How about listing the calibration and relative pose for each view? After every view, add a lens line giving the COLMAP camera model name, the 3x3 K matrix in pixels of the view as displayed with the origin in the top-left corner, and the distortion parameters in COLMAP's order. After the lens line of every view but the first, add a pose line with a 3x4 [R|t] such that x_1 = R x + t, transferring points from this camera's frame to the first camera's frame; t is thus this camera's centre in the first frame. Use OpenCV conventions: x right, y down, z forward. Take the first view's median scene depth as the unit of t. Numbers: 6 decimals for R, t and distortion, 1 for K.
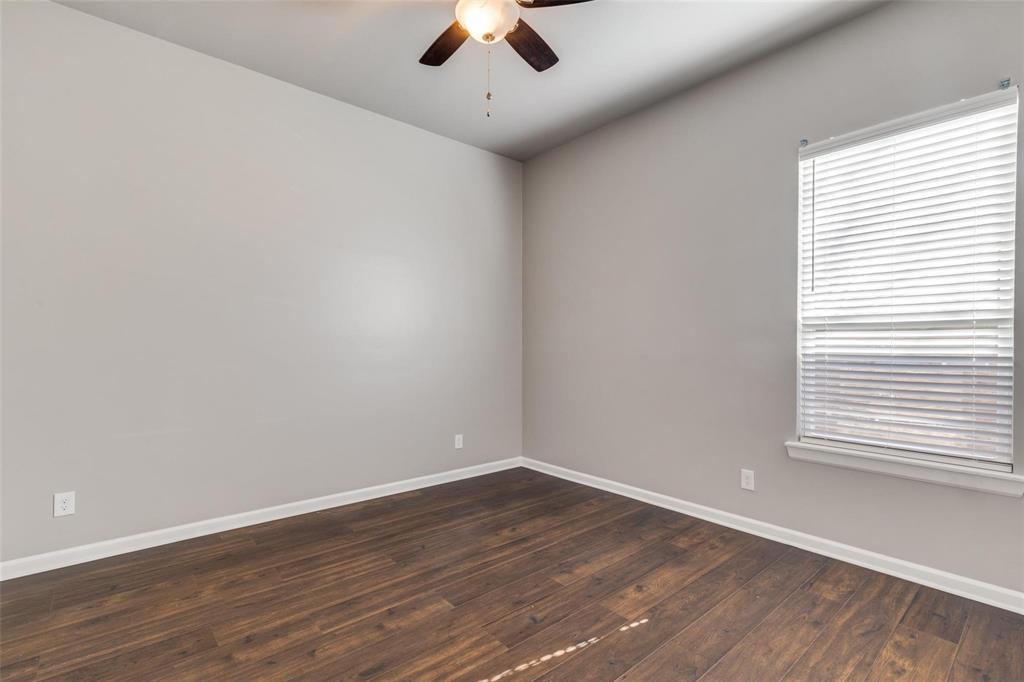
lens RADIAL K [[474.5, 0, 509.3], [0, 474.5, 349.1], [0, 0, 1]] dist [0.015237, -0.000026]
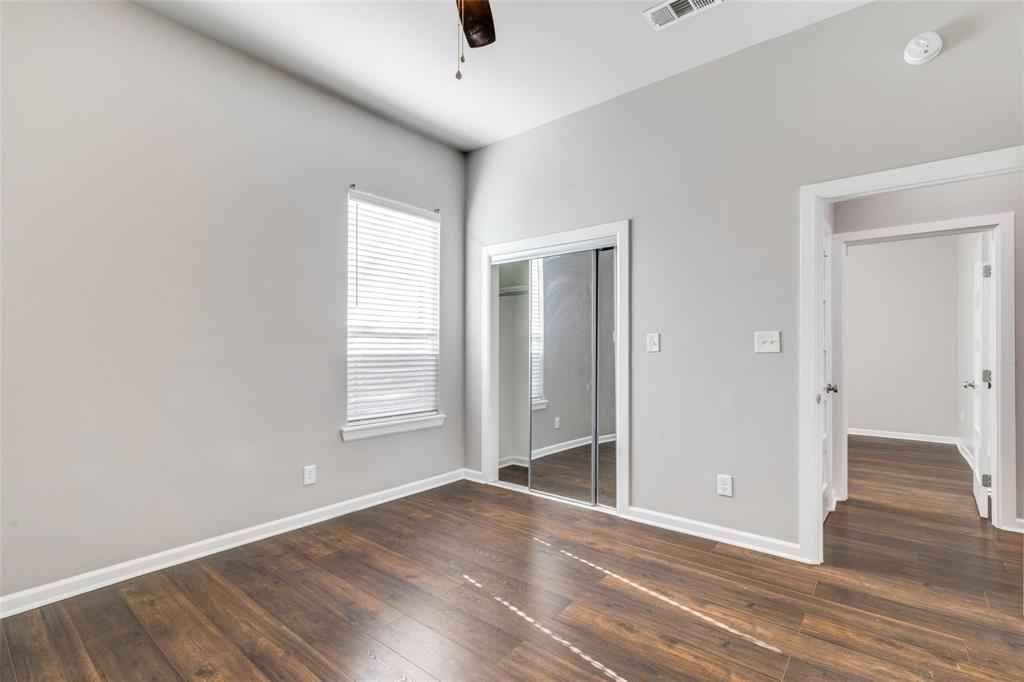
lens RADIAL K [[474.5, 0, 522.7], [0, 474.5, 343.0], [0, 0, 1]] dist [0.015237, -0.000026]
pose [[-0.187888, 0.007597, 0.982161, -0.688151], [0.004532, 0.999966, -0.006868, -0.010083], [-0.982180, 0.003161, -0.187916, 0.799171]]
